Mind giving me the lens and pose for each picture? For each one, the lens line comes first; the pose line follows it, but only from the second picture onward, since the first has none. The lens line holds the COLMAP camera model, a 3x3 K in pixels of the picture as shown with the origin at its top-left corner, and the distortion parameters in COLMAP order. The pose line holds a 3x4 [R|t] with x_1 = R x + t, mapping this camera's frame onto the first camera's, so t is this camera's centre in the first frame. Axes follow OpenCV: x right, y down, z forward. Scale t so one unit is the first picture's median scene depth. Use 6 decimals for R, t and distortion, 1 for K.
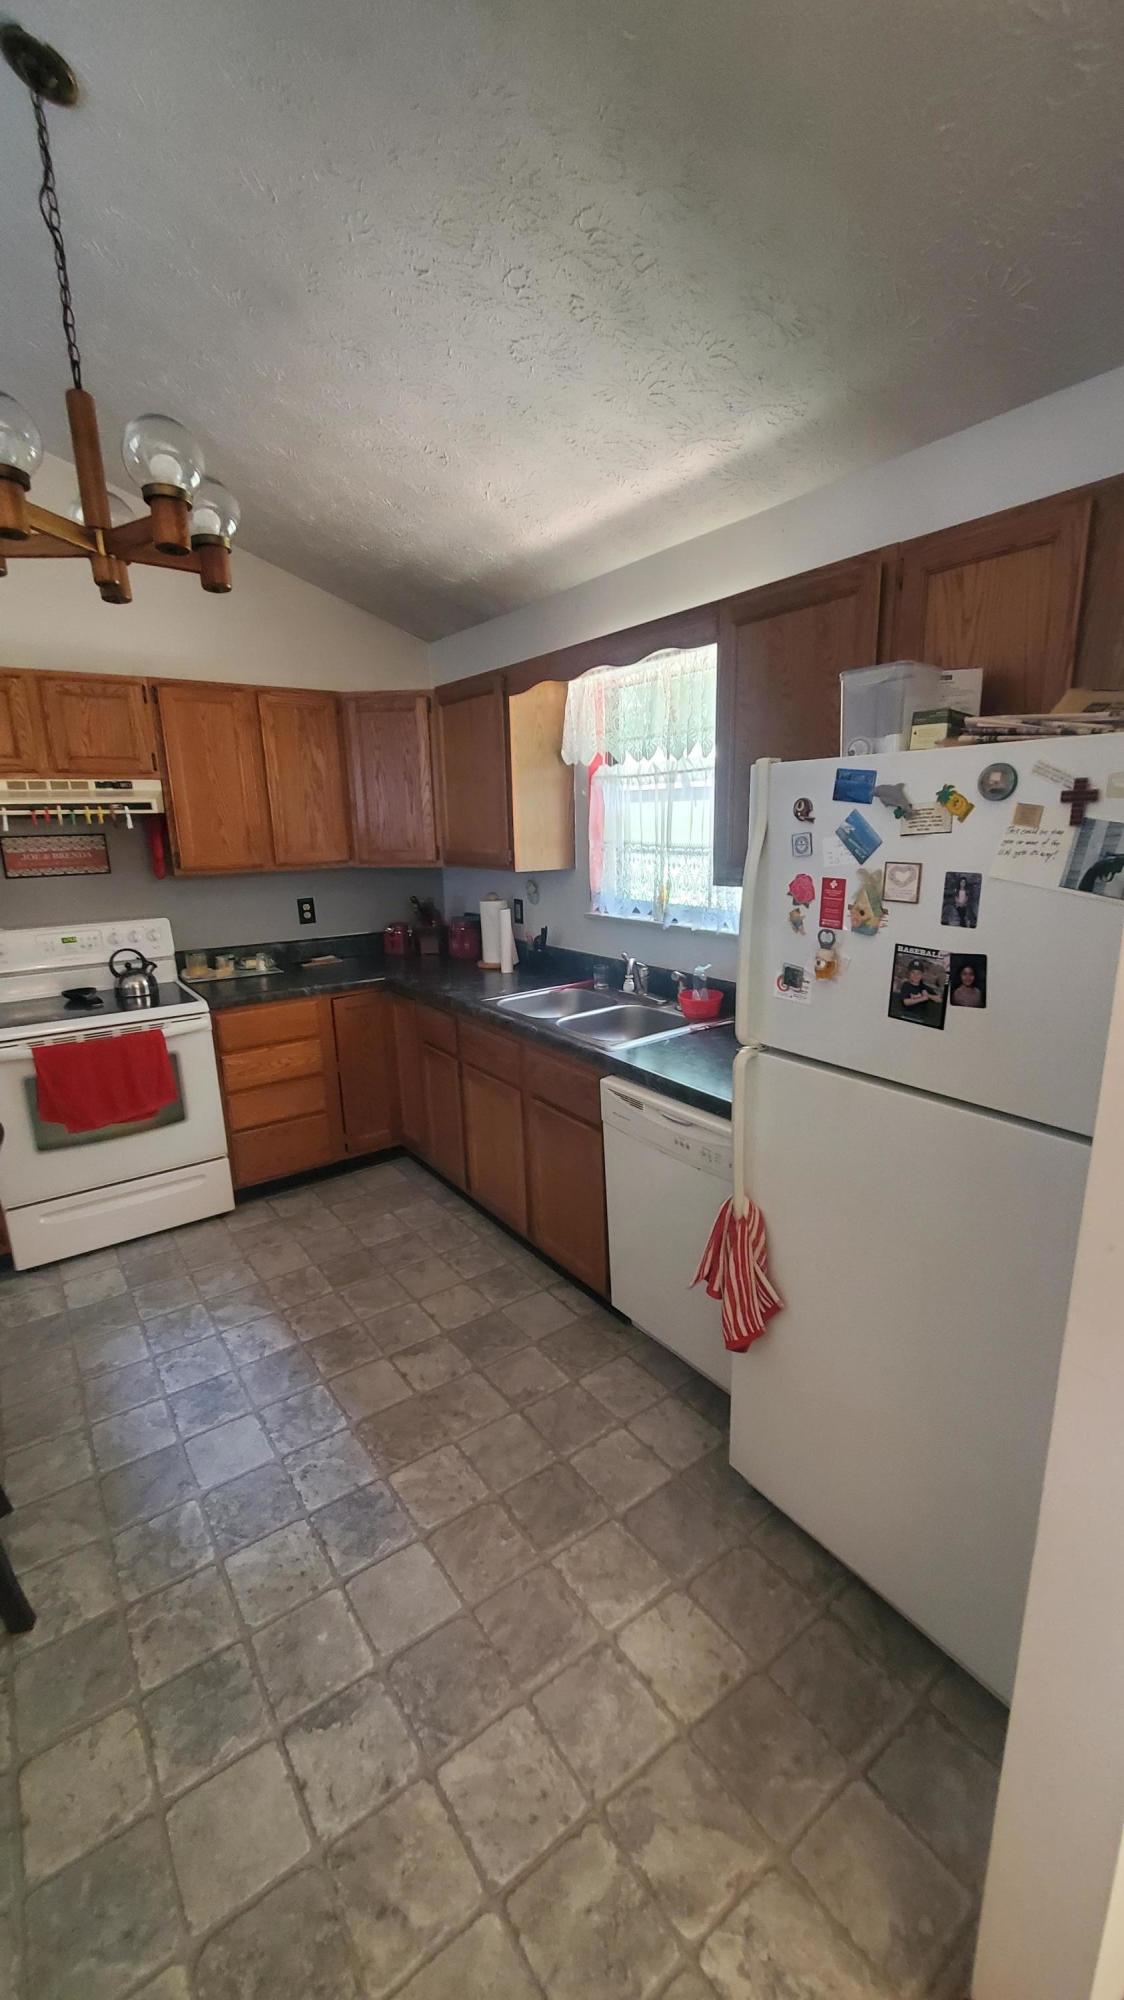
lens RADIAL K [[797.5, 0, 576.5], [0, 797.5, 1016.3], [0, 0, 1]] dist [0.002298, -0.002313]
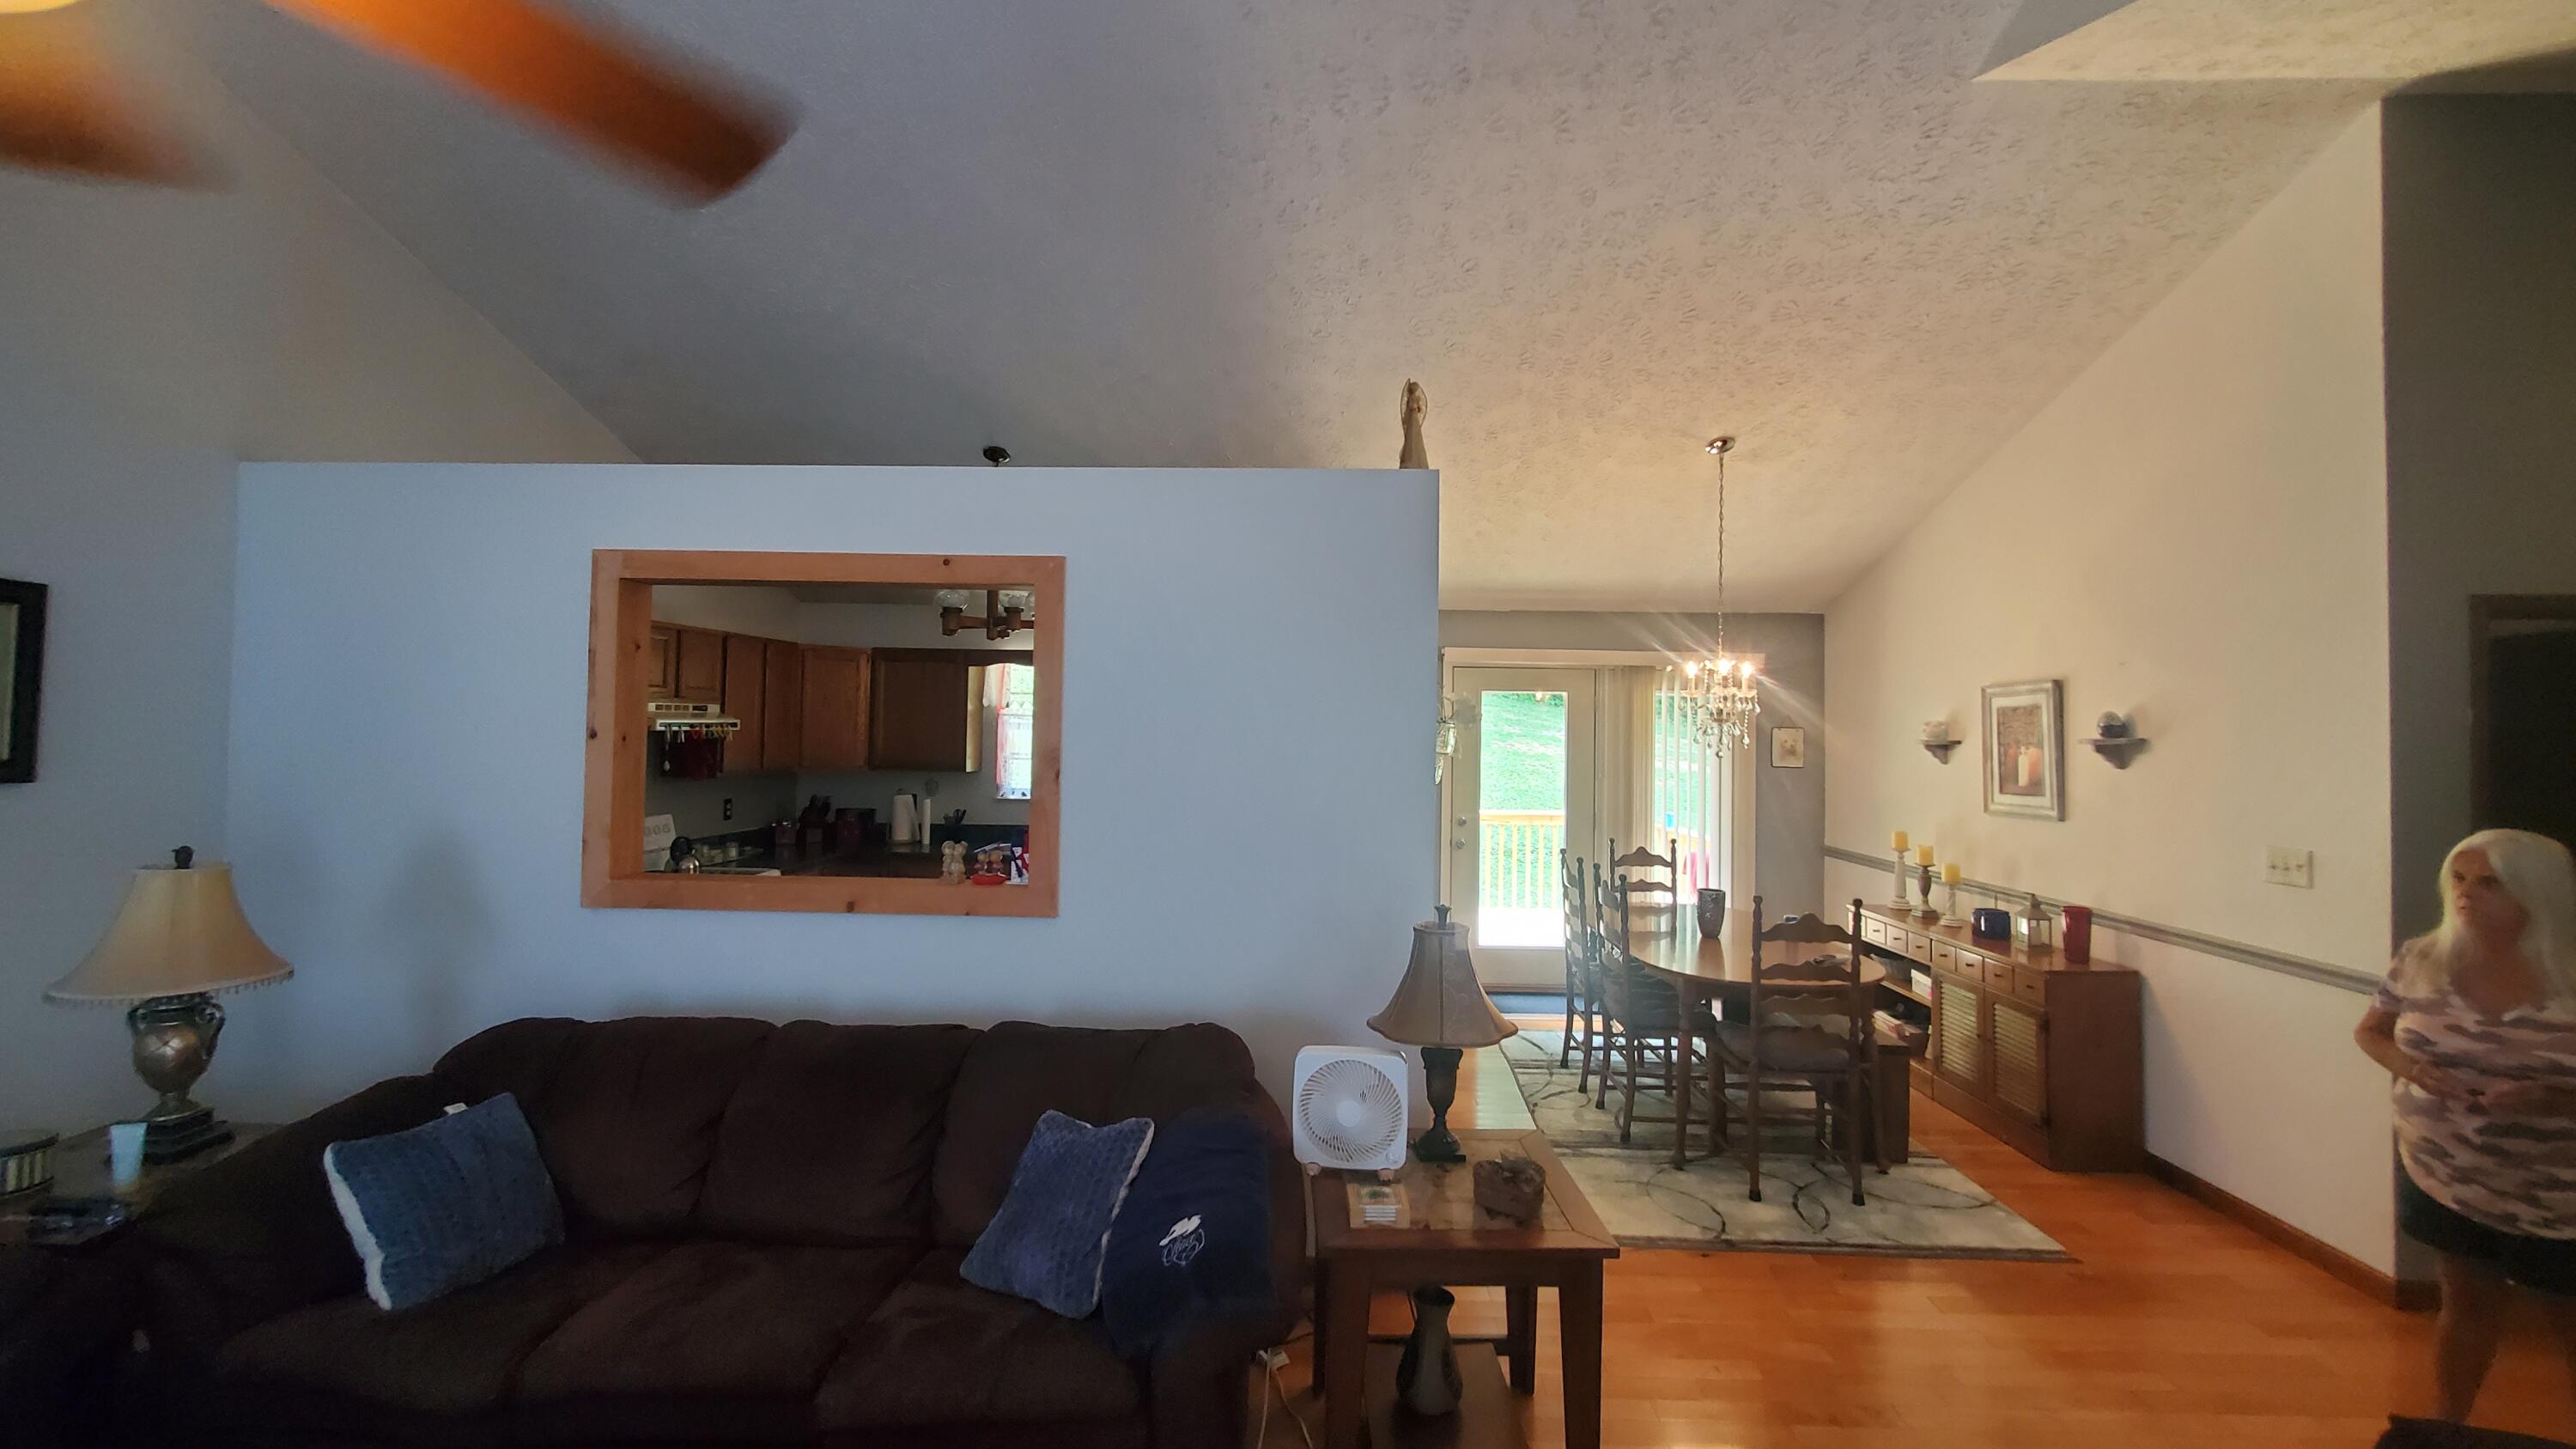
lens RADIAL K [[1027.3, 0, 1306.6], [0, 1027.3, 711.8], [0, 0, 1]] dist [0.002298, -0.002313]
pose [[0.614525, 0.040187, 0.787873, -1.843237], [0.166056, 0.969737, -0.178983, 0.257788], [-0.771223, 0.240821, 0.589254, -1.073901]]
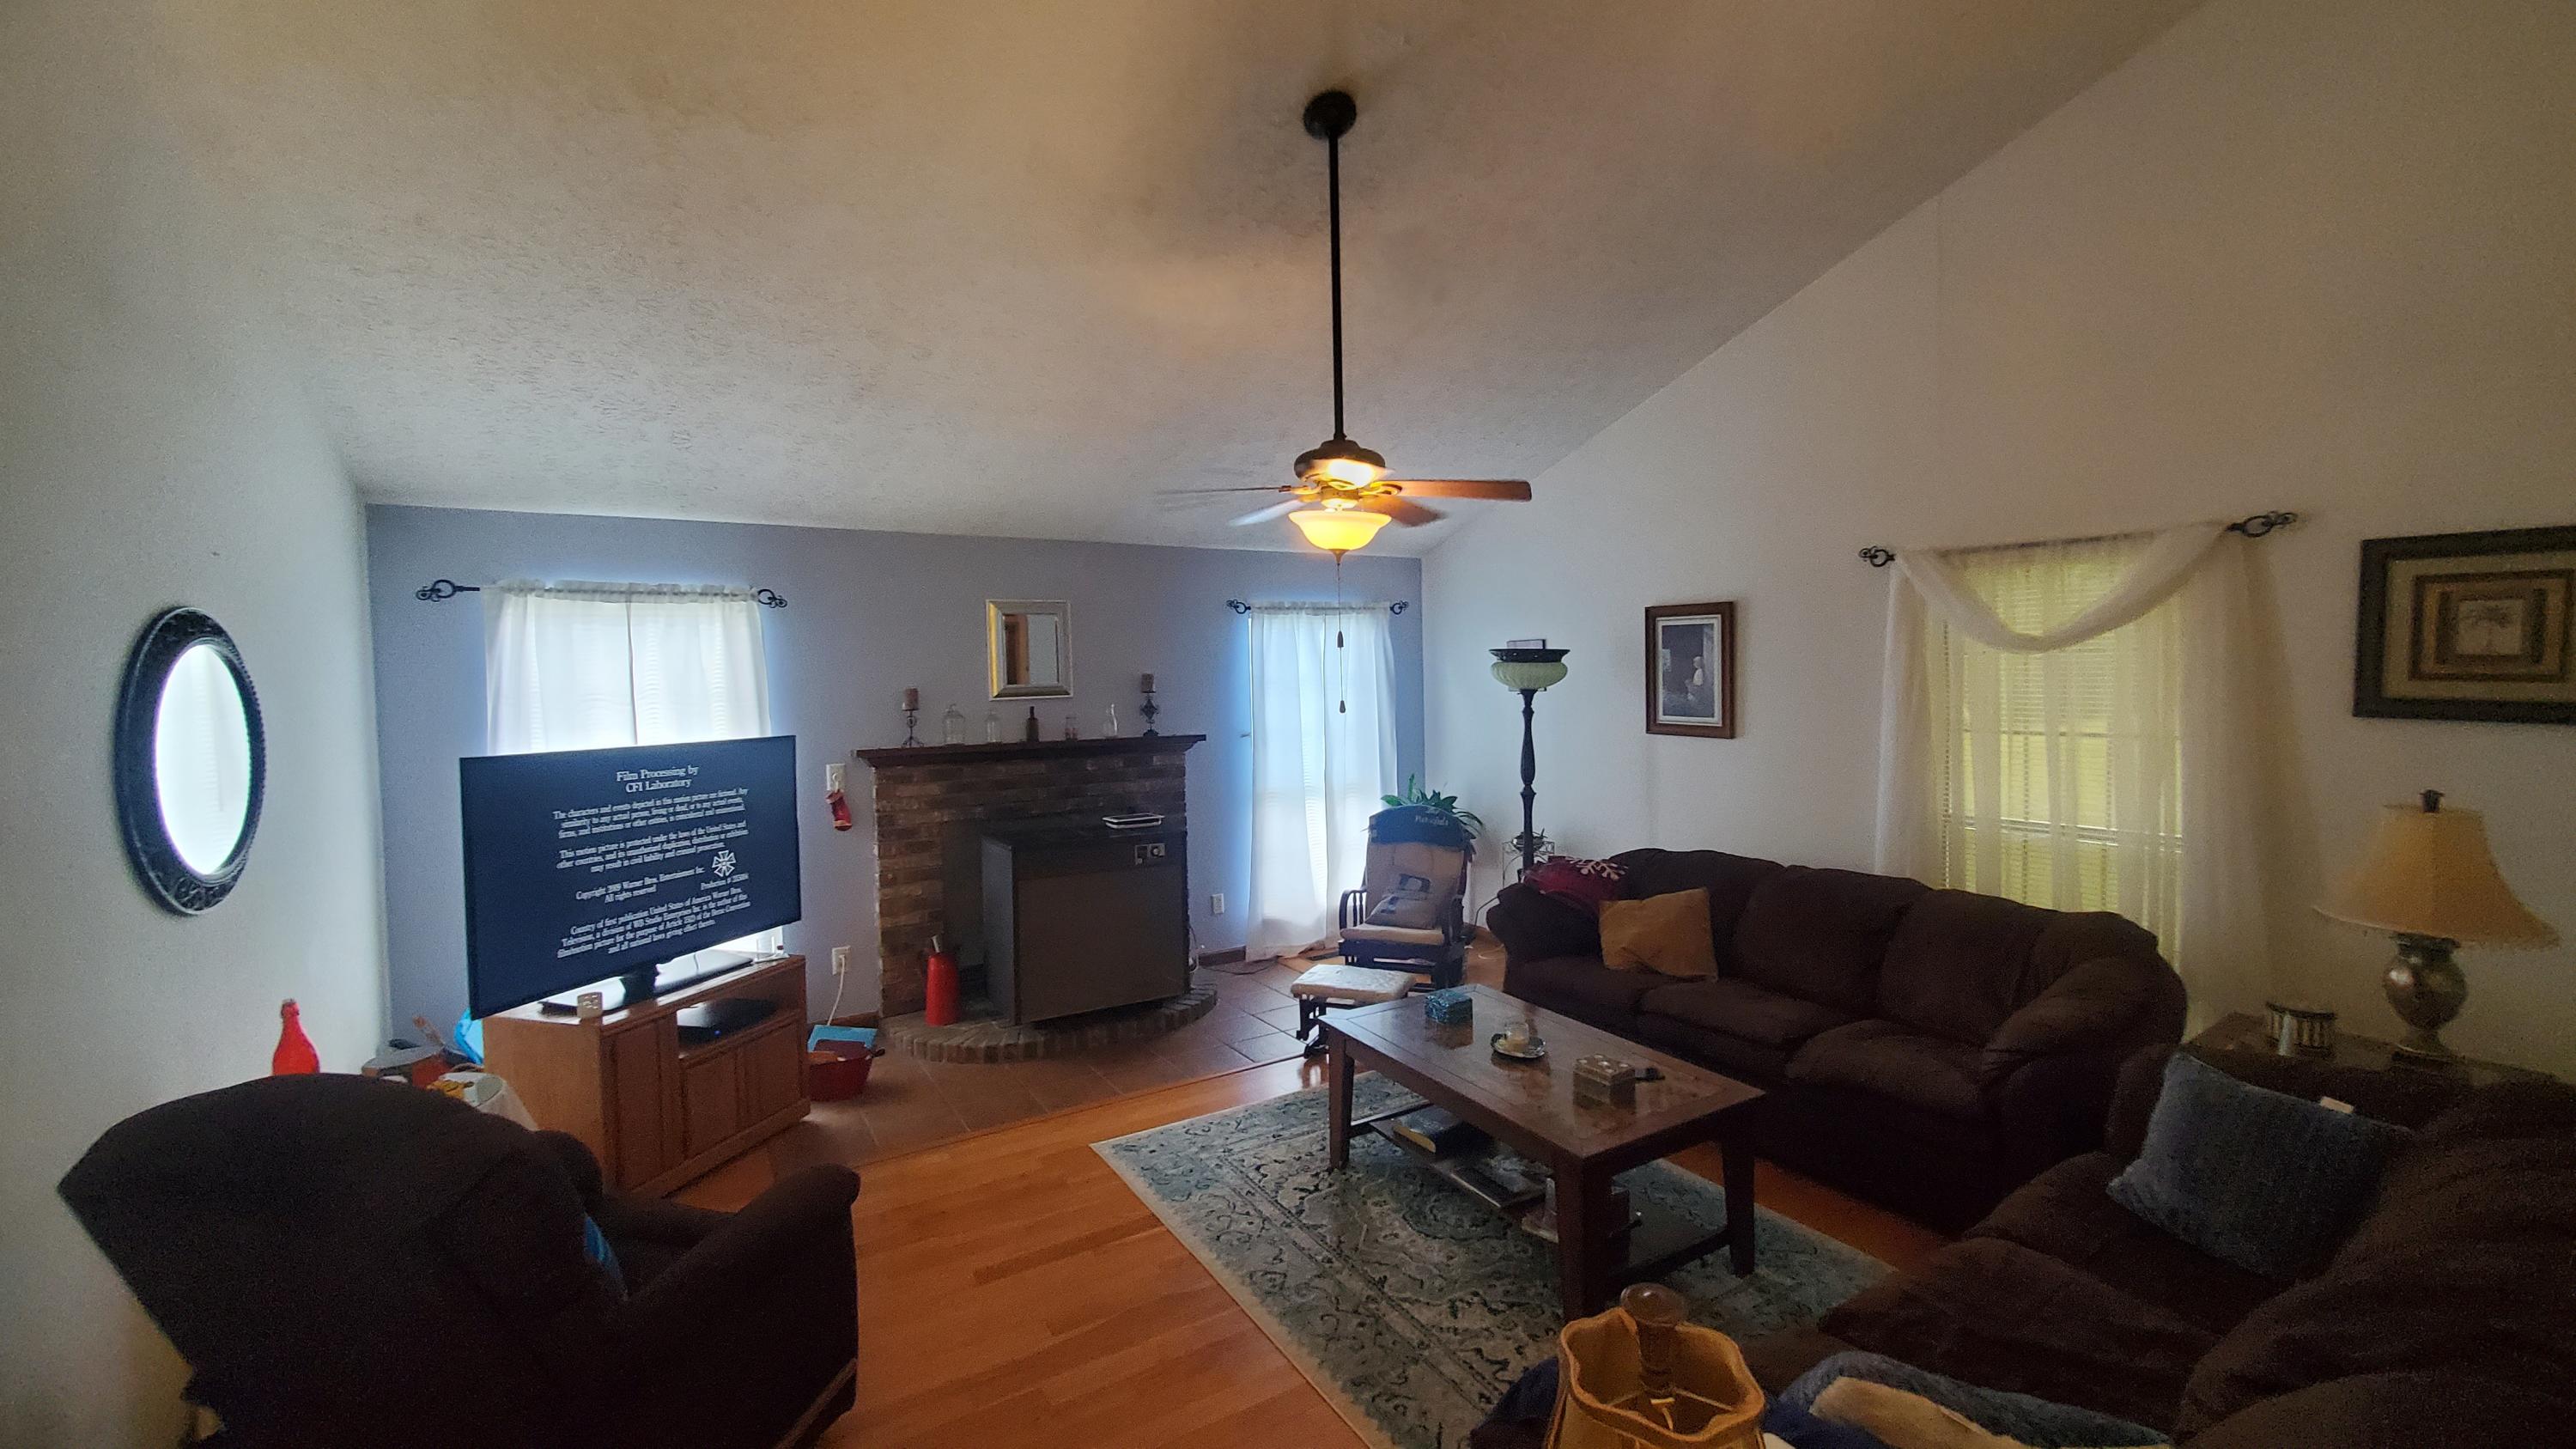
lens RADIAL K [[1027.3, 0, 1304.6], [0, 1027.3, 709.1], [0, 0, 1]] dist [0.002298, -0.002313]
pose [[-0.066944, 0.054027, -0.996293, -0.478574], [-0.221426, 0.972829, 0.067633, 0.104659], [0.972877, 0.225133, -0.053162, -0.590609]]
